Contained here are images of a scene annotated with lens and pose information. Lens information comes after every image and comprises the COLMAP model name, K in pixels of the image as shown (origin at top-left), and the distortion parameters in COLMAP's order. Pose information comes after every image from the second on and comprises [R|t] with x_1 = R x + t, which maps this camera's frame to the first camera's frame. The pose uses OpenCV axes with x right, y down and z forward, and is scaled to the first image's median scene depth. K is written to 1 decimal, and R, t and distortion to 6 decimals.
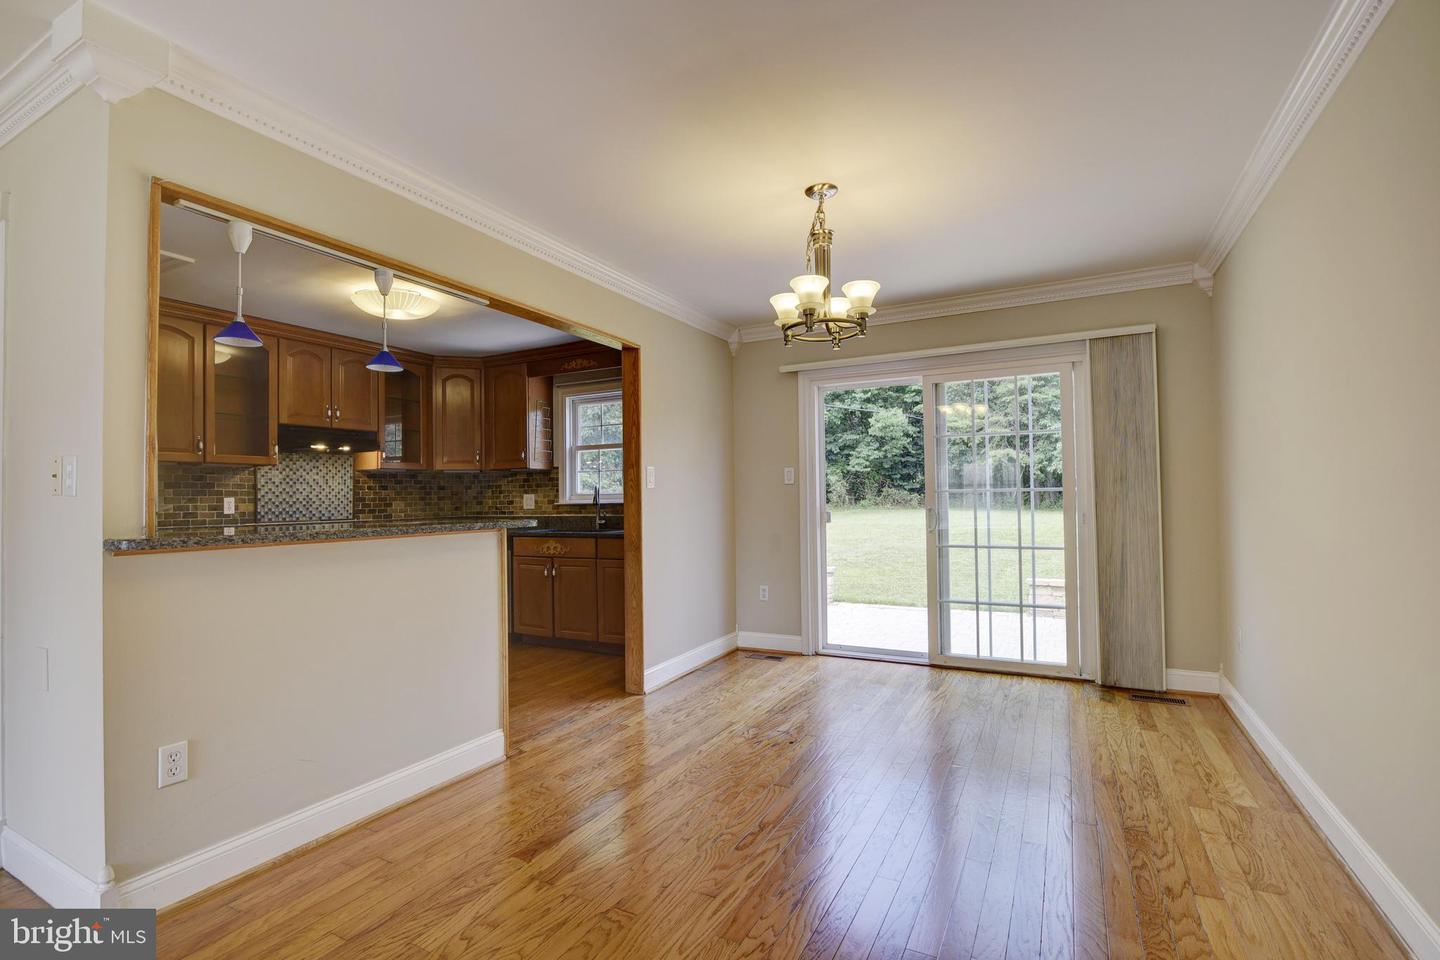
lens RADIAL K [[667.5, 0, 705.3], [0, 667.5, 486.3], [0, 0, 1]] dist [-0.025889, 0.000532]
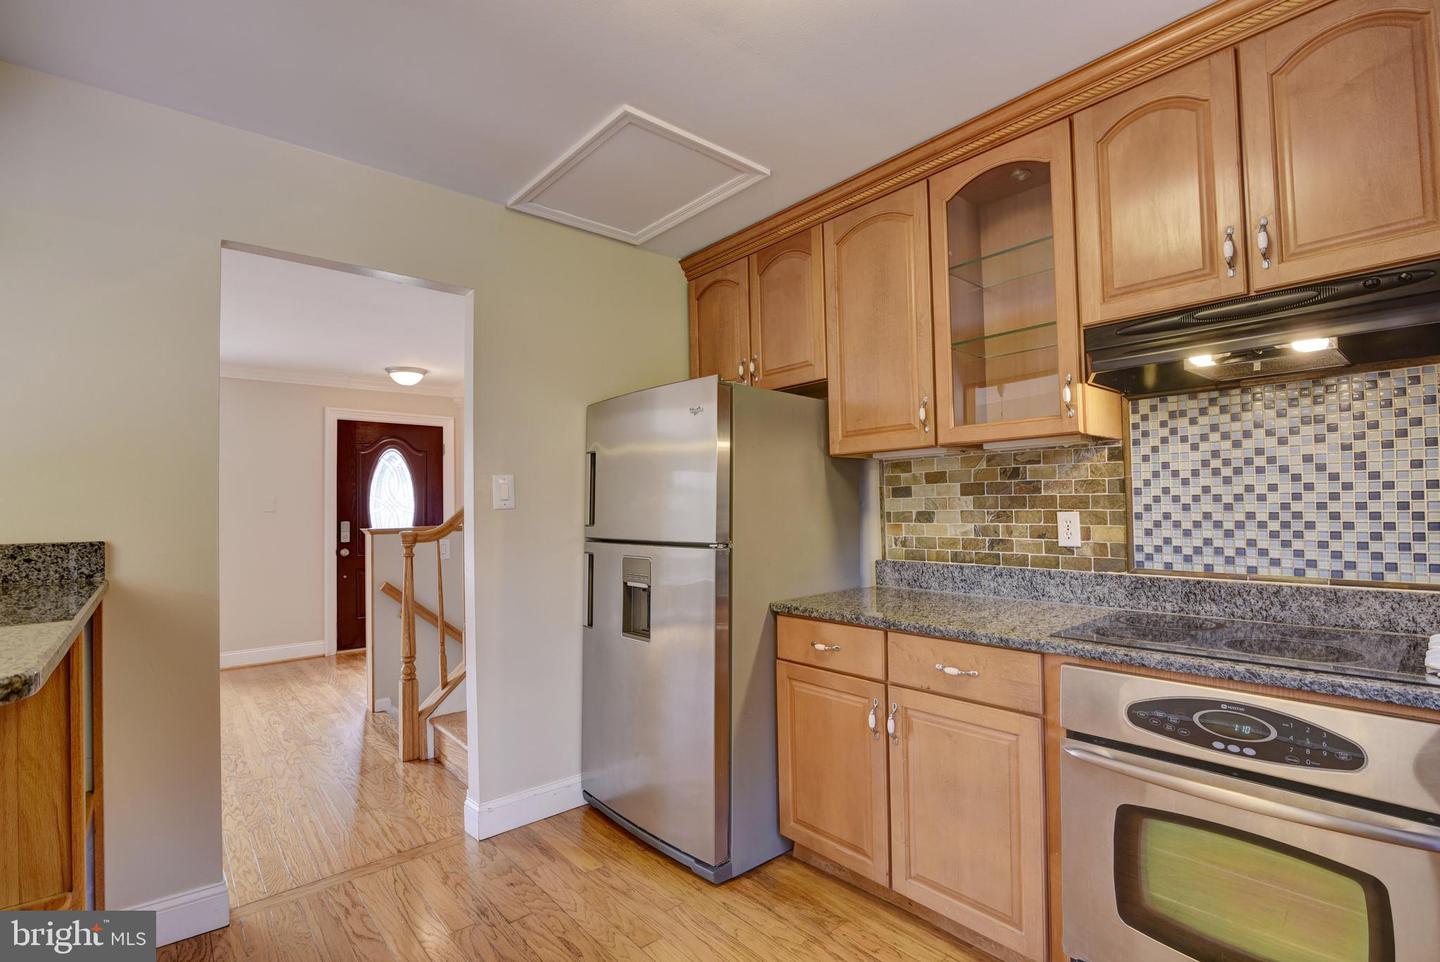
lens RADIAL K [[716.3, 0, 740.0], [0, 716.3, 485.5], [0, 0, 1]] dist [-0.013541, 0.000513]
pose [[-0.385610, -0.003748, -0.922654, -0.165453], [0.038186, 0.999070, -0.020018, 0.000348], [0.921871, -0.042951, -0.385108, 0.952874]]
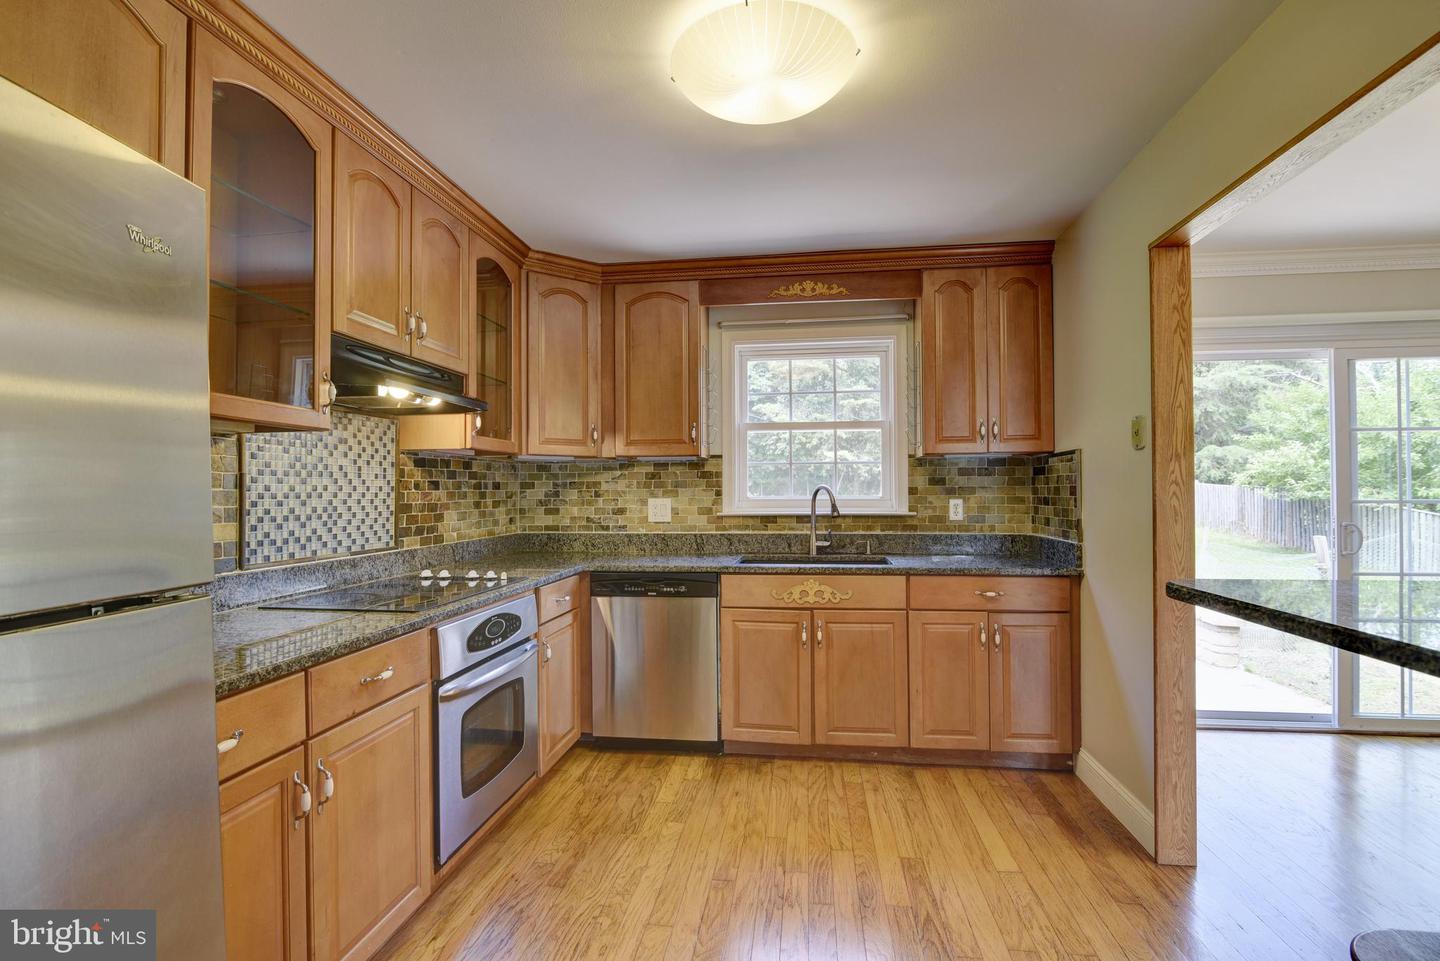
lens RADIAL K [[678.2, 0, 734.7], [0, 678.2, 486.1], [0, 0, 1]] dist [-0.023234, 0.000673]
pose [[0.938152, 0.012732, 0.345990, -0.539712], [-0.014233, 0.999897, 0.001800, -0.001668], [-0.345931, -0.006613, 0.938237, 0.501560]]
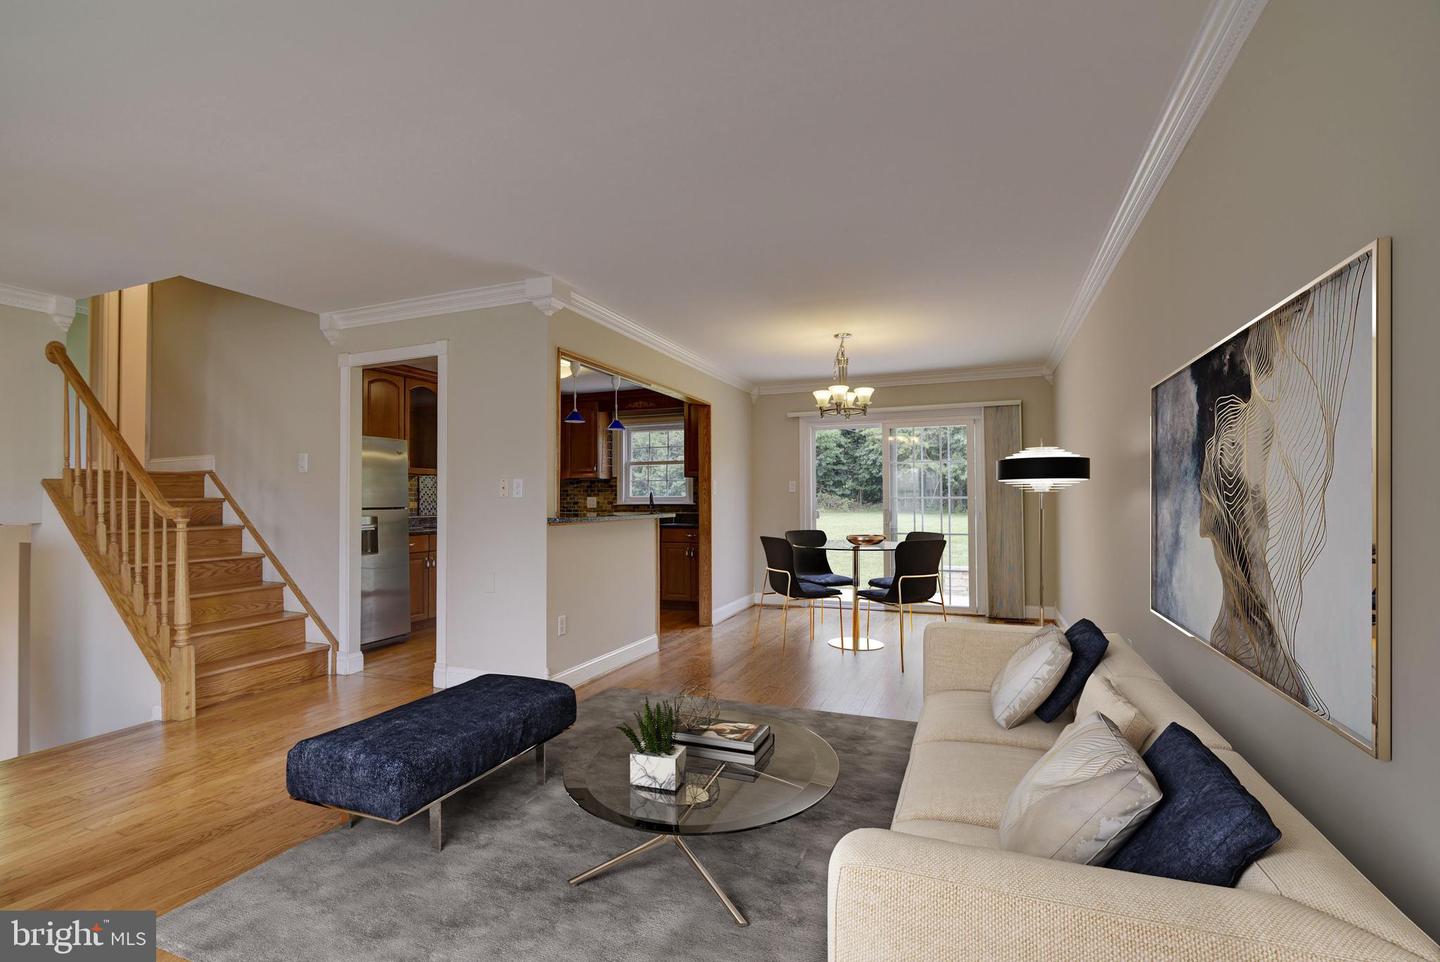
lens RADIAL K [[651.2, 0, 714.5], [0, 651.2, 488.1], [0, 0, 1]] dist [-0.021596, 0.000972]
pose [[0.993514, 0.011795, 0.113100, -0.216652], [-0.011534, 0.999929, -0.002962, -0.006449], [-0.113127, 0.001638, 0.993579, -0.432537]]
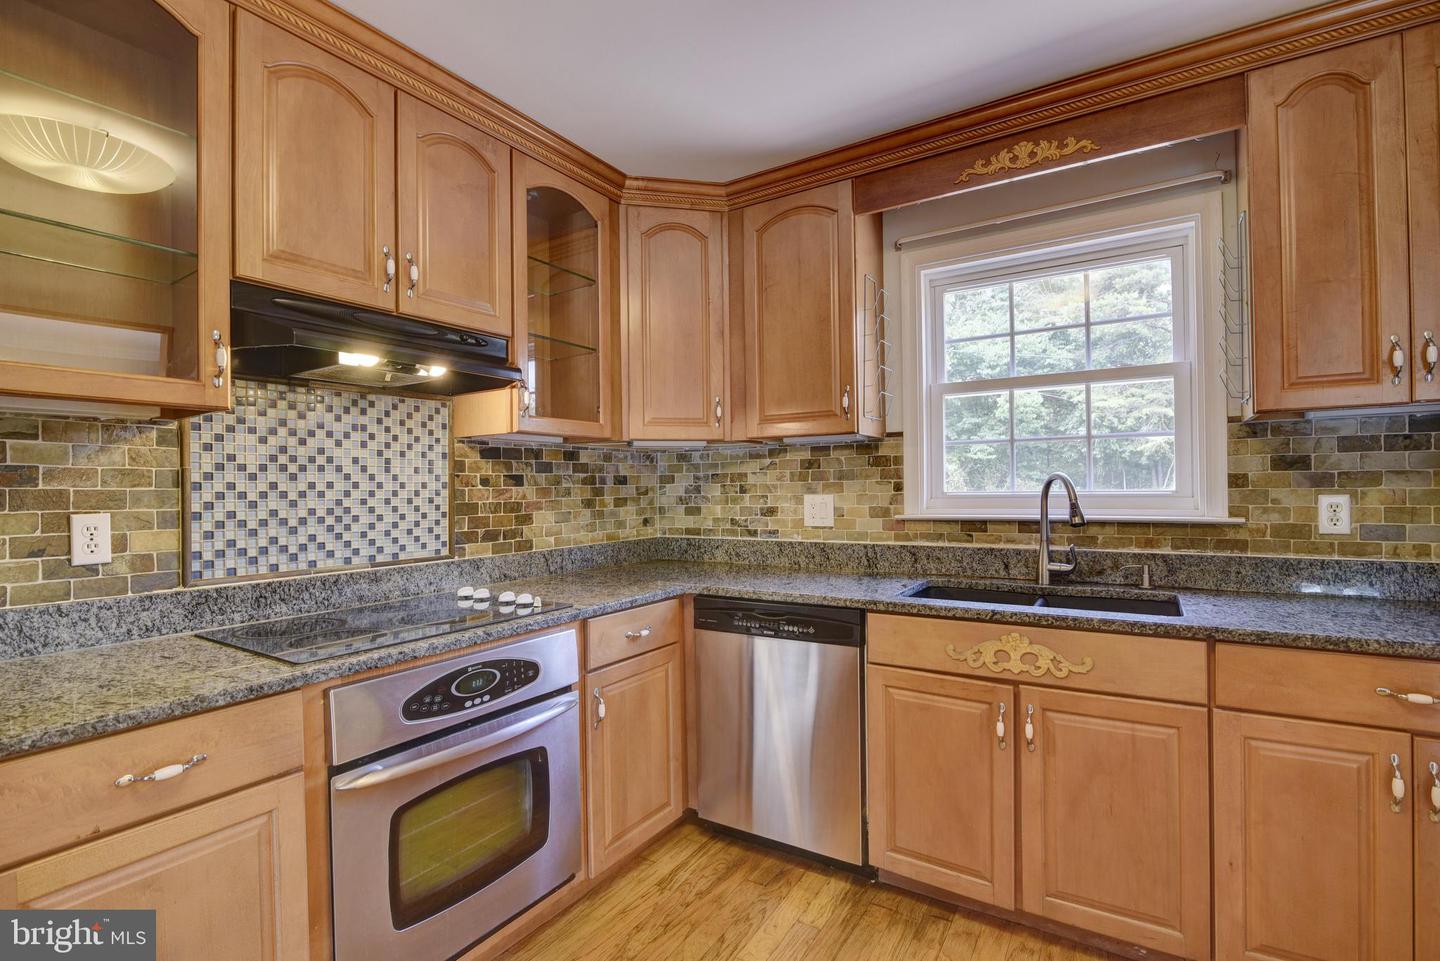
lens RADIAL K [[686.6, 0, 703.8], [0, 686.6, 487.7], [0, 0, 1]] dist [-0.023561, 0.002393]
pose [[0.995081, 0.001428, -0.099050, -0.383489], [0.000252, 0.999856, 0.016956, -0.000610], [0.099060, -0.016897, 0.994938, 0.683510]]
